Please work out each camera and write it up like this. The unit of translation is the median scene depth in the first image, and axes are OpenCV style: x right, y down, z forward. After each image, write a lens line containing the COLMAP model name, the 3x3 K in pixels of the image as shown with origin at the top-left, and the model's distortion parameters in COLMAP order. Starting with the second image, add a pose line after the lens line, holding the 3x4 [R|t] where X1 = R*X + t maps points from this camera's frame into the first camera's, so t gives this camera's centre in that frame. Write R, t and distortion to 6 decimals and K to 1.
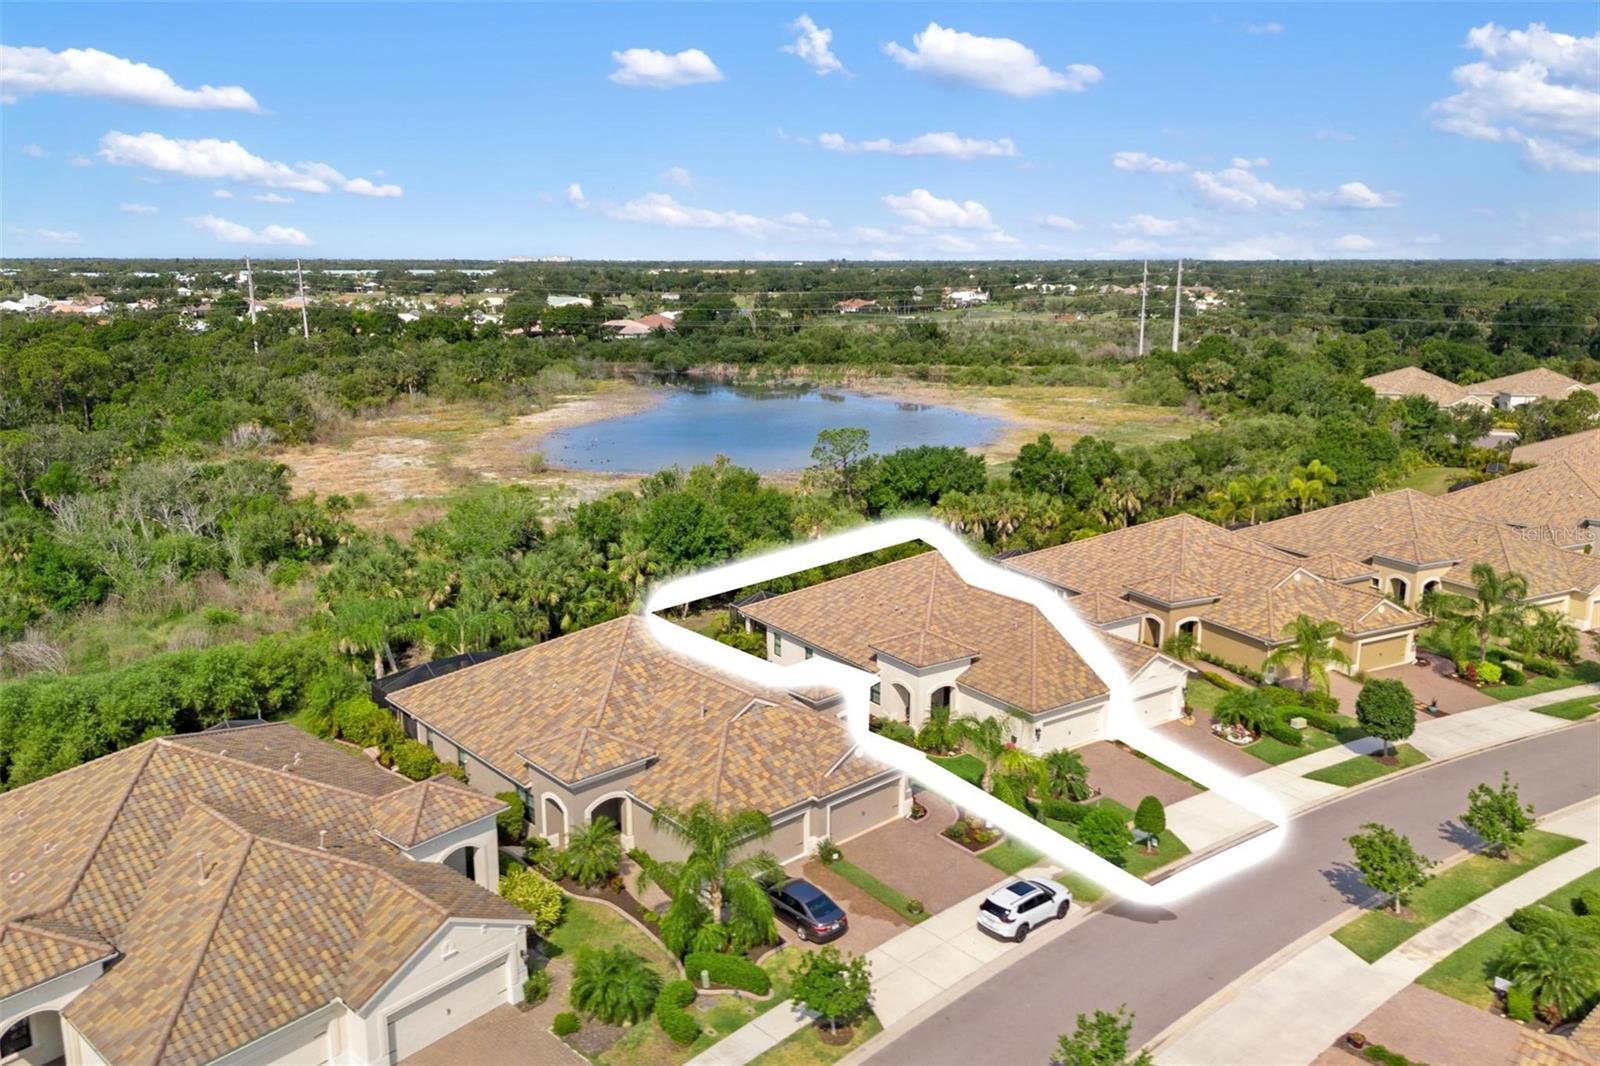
lens RADIAL K [[1198.1, 0, 811.3], [0, 1198.1, 534.2], [0, 0, 1]] dist [0.095233, -0.093832]
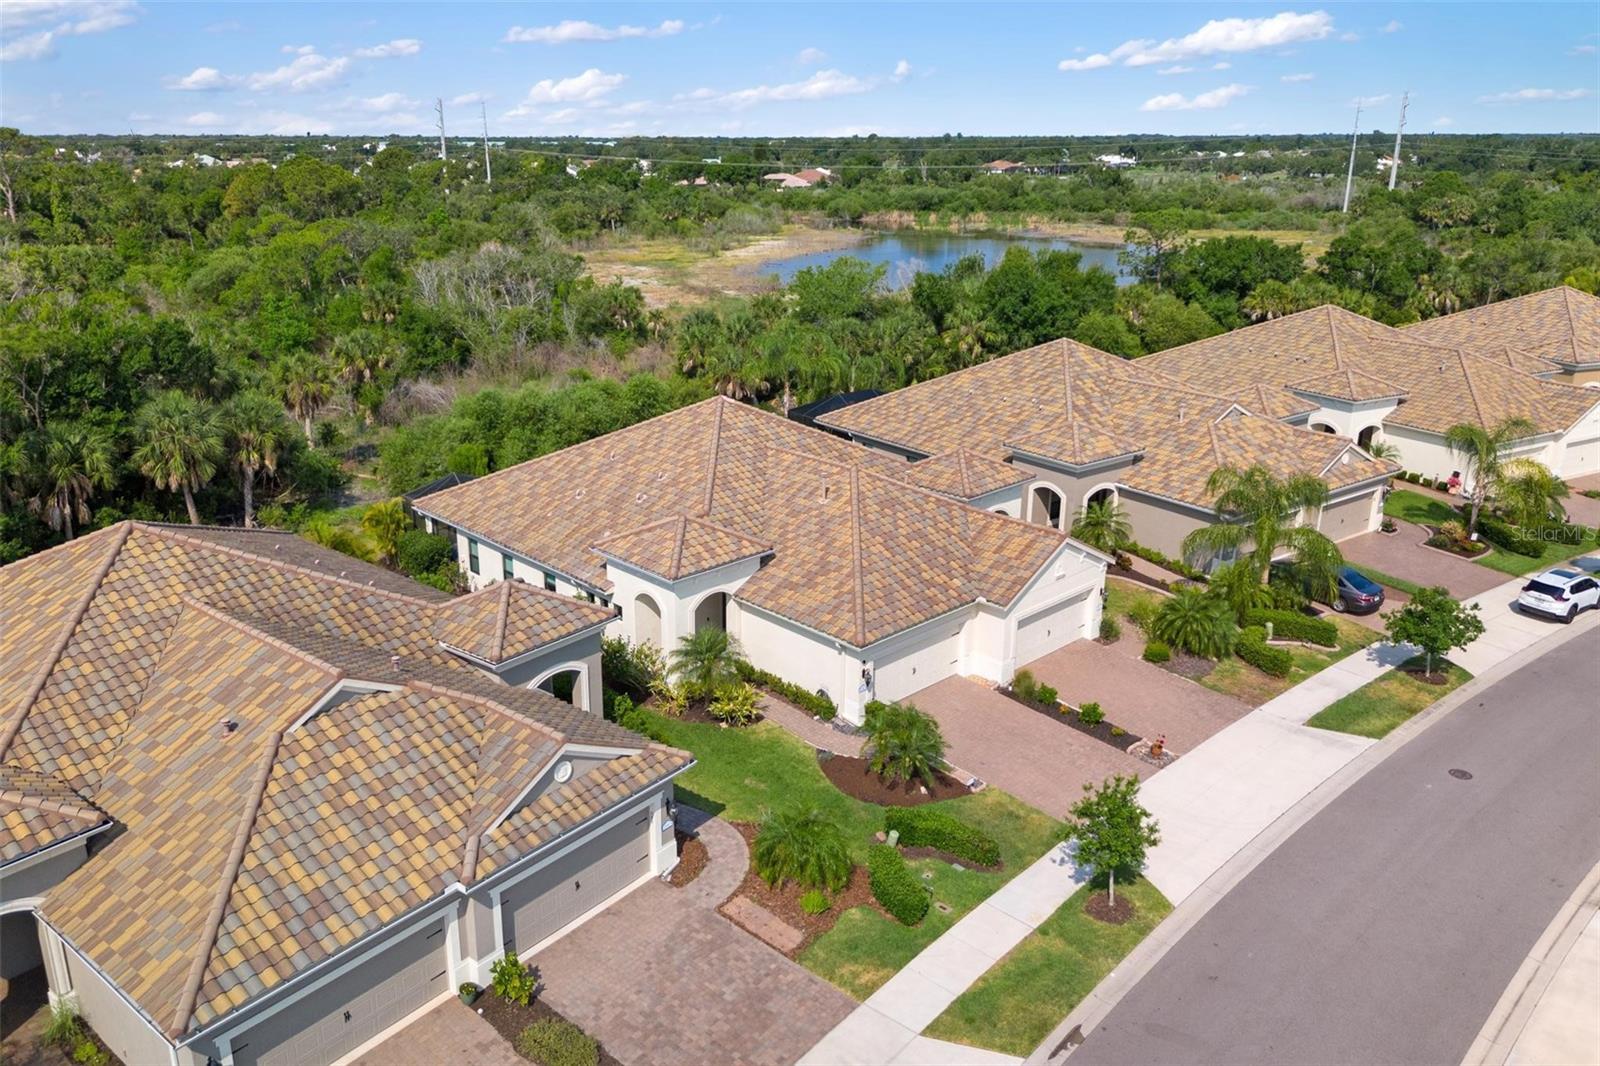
lens RADIAL K [[1202.5, 0, 777.2], [0, 1202.5, 520.5], [0, 0, 1]] dist [0.089938, -0.104462]
pose [[0.995258, 0.028698, -0.092938, -0.272347], [-0.021616, 0.996849, 0.076325, 0.137228], [0.094836, -0.073954, 0.992742, -0.033174]]
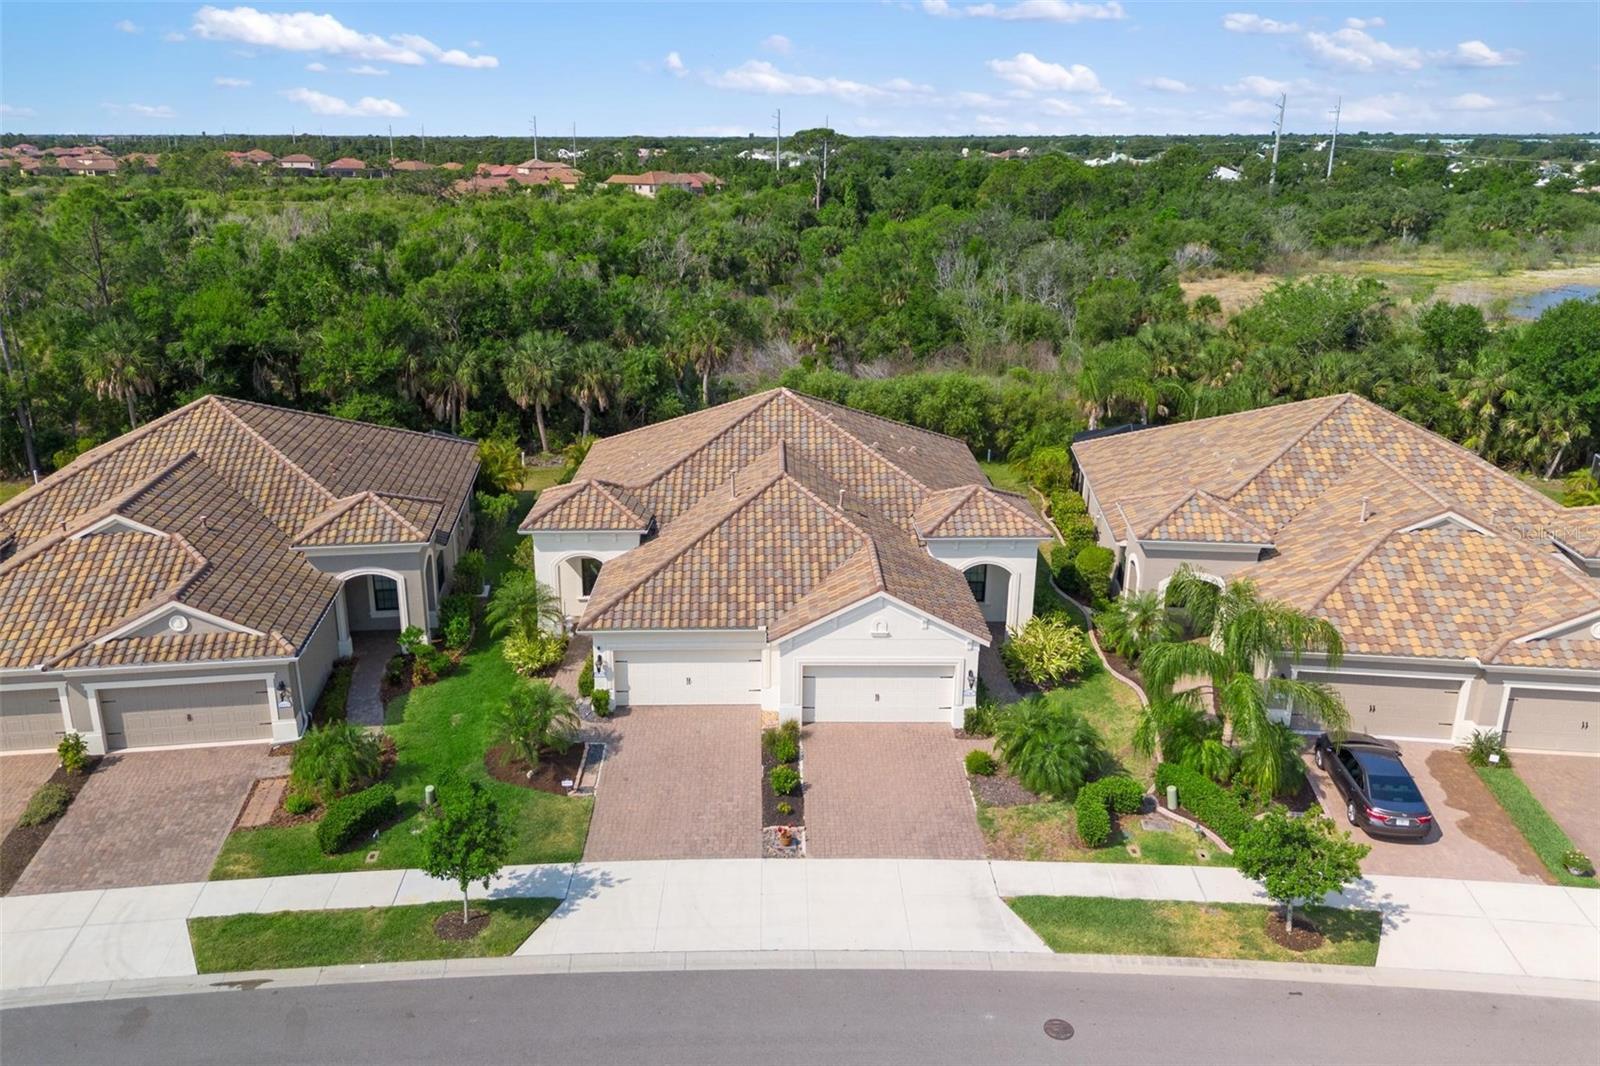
lens RADIAL K [[1202.5, 0, 777.2], [0, 1202.5, 520.5], [0, 0, 1]] dist [0.089938, -0.104462]
pose [[0.655046, 0.230118, -0.719695, 0.170789], [-0.176091, 0.972760, 0.150762, 0.086666], [0.734784, 0.027975, 0.677724, 0.203947]]
